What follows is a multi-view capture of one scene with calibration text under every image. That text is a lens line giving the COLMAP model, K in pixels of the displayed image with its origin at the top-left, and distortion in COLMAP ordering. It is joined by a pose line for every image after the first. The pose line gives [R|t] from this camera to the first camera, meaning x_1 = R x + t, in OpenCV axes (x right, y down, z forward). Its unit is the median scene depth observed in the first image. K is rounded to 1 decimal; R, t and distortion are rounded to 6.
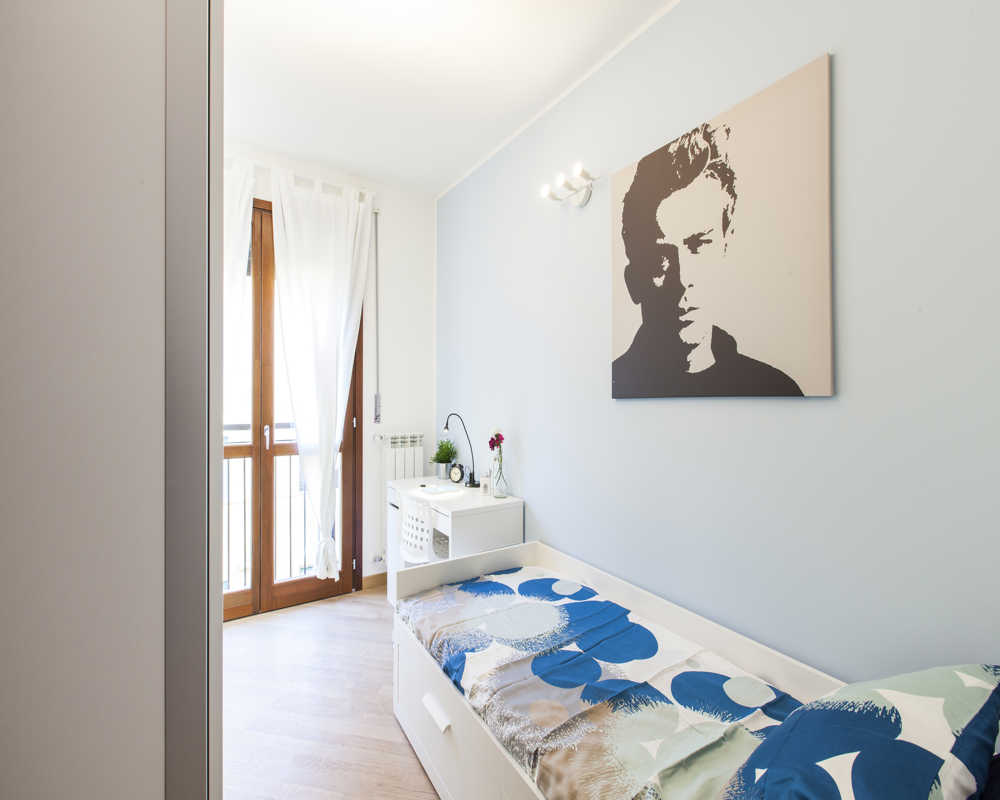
lens RADIAL K [[444.8, 0, 499.1], [0, 444.8, 389.3], [0, 0, 1]] dist [-0.000567, 0.000142]
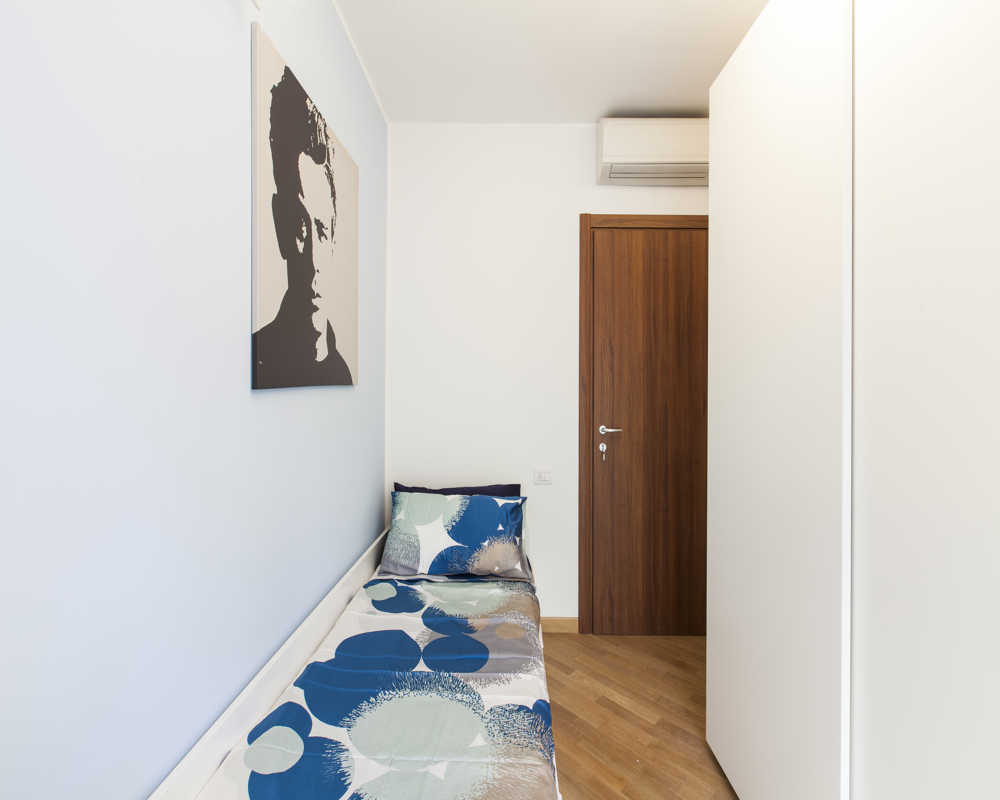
lens RADIAL K [[444.8, 0, 499.1], [0, 444.8, 389.3], [0, 0, 1]] dist [-0.000567, 0.000142]
pose [[-0.837402, -0.003476, 0.546576, -0.208558], [-0.006588, 0.999971, -0.003733, 0.012662], [-0.546548, -0.006727, -0.837401, 0.771758]]
